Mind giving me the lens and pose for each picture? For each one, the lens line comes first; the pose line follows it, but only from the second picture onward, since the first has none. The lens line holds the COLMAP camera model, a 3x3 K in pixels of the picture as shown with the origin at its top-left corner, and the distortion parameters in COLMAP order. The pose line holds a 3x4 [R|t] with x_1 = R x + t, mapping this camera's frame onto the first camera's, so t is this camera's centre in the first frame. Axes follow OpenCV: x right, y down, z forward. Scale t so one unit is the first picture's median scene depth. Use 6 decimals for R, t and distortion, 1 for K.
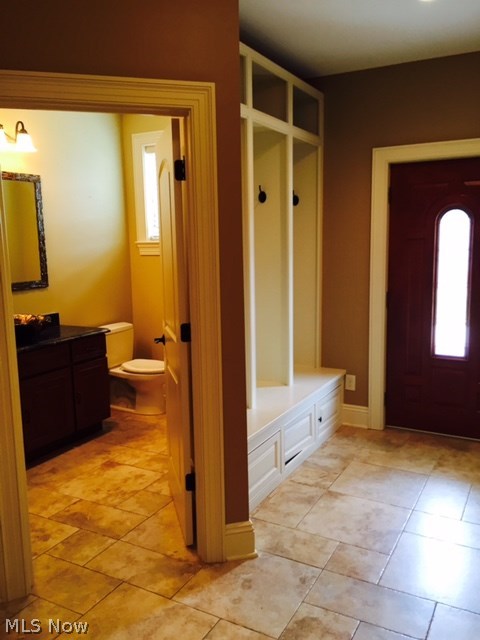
lens RADIAL K [[544.2, 0, 241.4], [0, 544.2, 321.6], [0, 0, 1]] dist [0.079206, -0.108238]
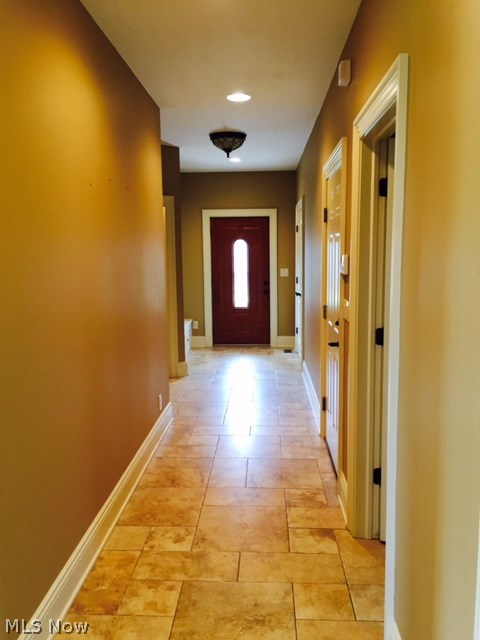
lens RADIAL K [[544.2, 0, 240.2], [0, 544.2, 319.3], [0, 0, 1]] dist [0.079206, -0.108238]
pose [[0.899045, -0.042611, 0.435778, -0.548766], [0.055397, 0.998325, -0.016672, 0.142600], [-0.434337, 0.039130, 0.899900, -0.904696]]
